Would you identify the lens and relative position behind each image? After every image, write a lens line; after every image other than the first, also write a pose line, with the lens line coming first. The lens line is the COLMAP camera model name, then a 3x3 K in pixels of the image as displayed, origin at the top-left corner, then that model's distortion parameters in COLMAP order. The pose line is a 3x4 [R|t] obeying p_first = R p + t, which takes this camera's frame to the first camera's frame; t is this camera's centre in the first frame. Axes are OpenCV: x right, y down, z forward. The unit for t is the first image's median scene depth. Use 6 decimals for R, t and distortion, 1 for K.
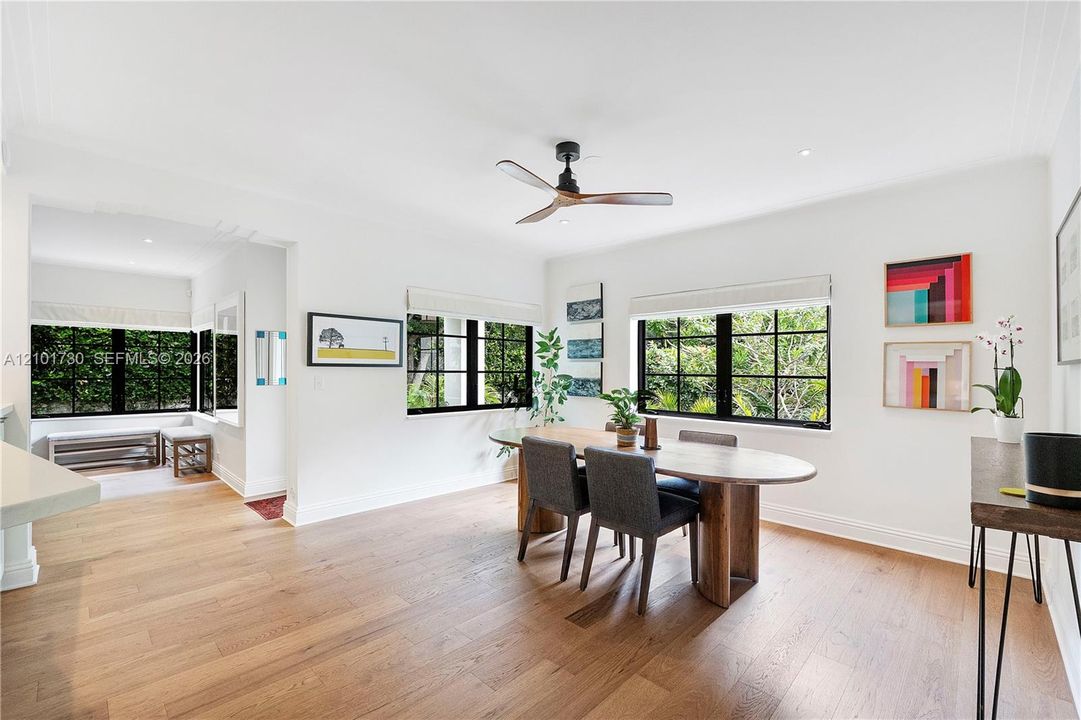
lens RADIAL K [[458.3, 0, 535.9], [0, 458.3, 363.7], [0, 0, 1]] dist [-0.007602, 0.000052]
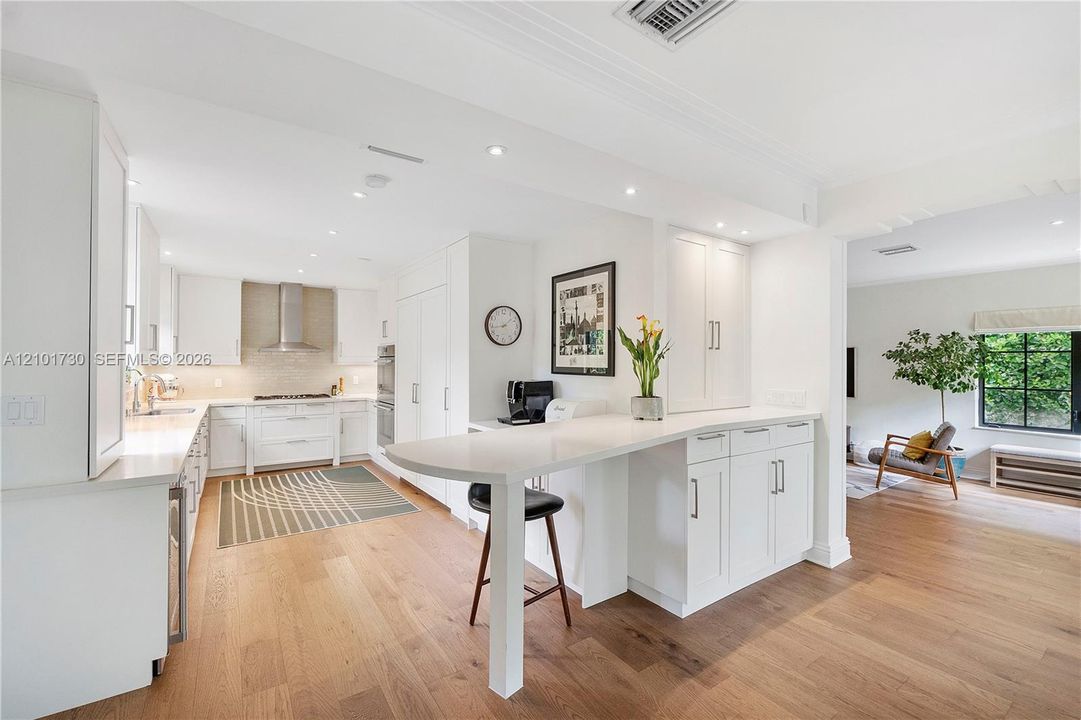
lens RADIAL K [[458.3, 0, 535.9], [0, 458.3, 363.7], [0, 0, 1]] dist [-0.007602, 0.000052]
pose [[-0.191154, -0.007423, -0.981532, 0.133443], [0.005365, 0.999949, -0.008607, -0.025157], [0.981545, -0.006911, -0.191105, 0.309511]]
